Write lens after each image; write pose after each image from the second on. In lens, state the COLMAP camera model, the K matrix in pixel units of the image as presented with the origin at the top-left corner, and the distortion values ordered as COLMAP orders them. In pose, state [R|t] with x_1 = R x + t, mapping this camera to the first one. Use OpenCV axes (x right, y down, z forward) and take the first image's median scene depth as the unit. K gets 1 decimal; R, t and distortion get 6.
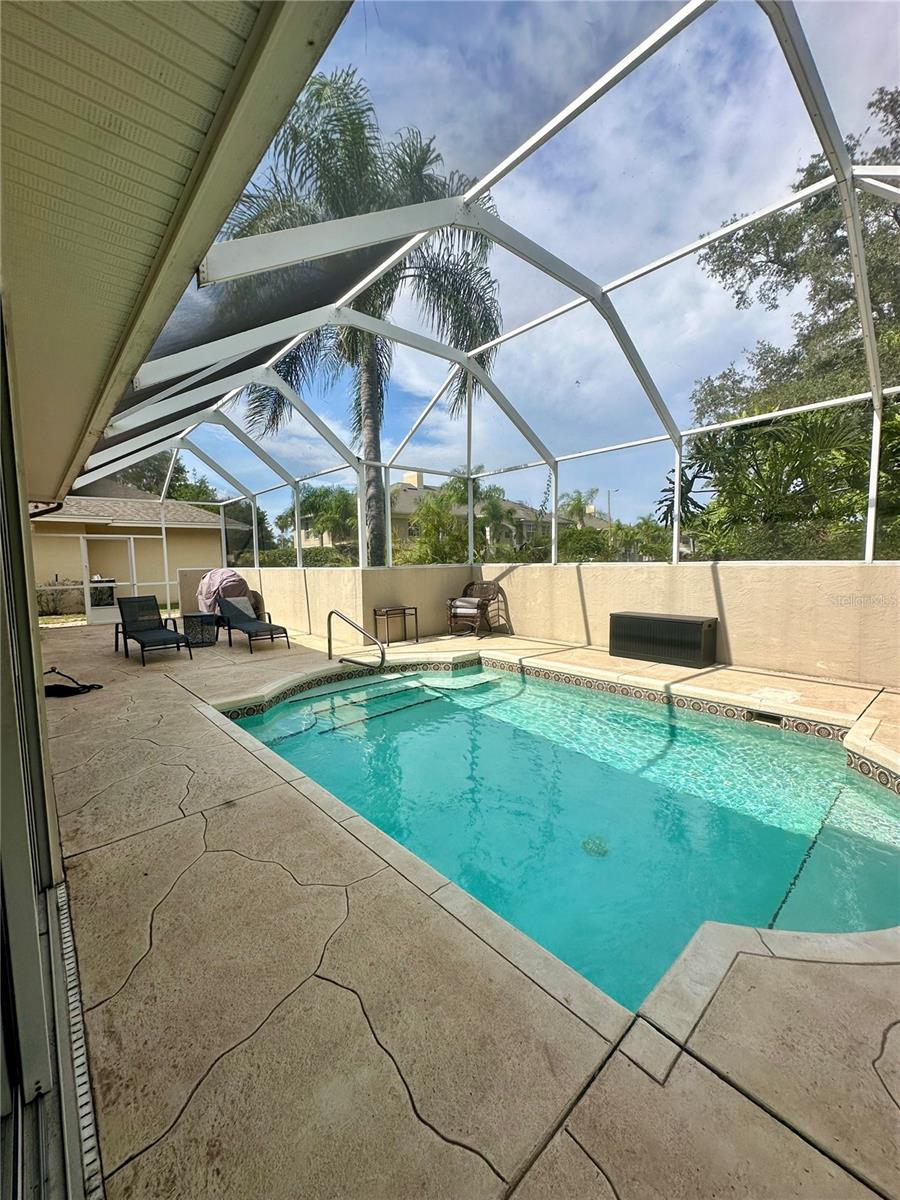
lens RADIAL K [[478.8, 0, 450.0], [0, 478.8, 600.0], [0, 0, 1]] dist [0.000624, 0.000317]
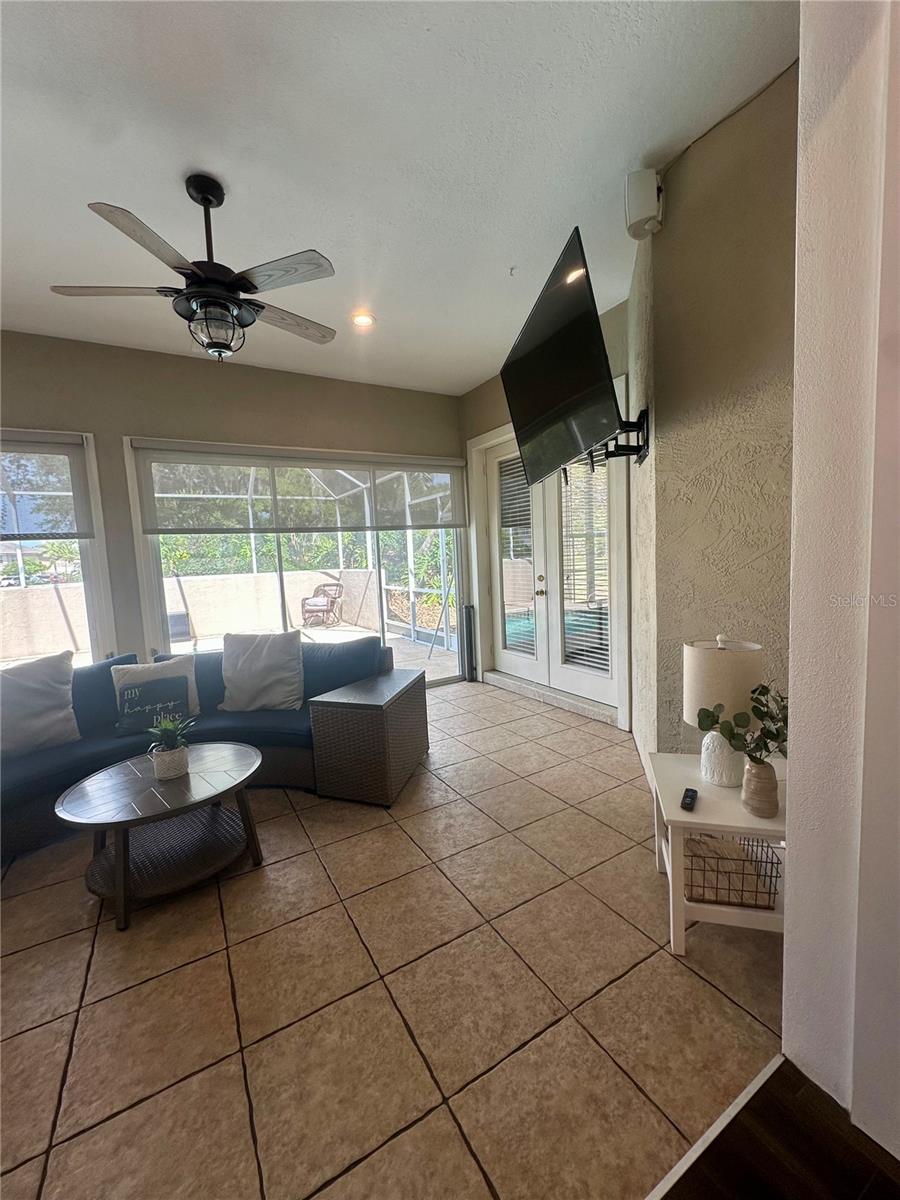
lens RADIAL K [[478.8, 0, 450.0], [0, 478.8, 600.0], [0, 0, 1]] dist [0.000624, 0.000317]
pose [[0.196955, -0.077103, 0.977376, -0.873641], [0.130295, 0.990118, 0.051852, 0.031865], [-0.971716, 0.117135, 0.205055, -0.227155]]
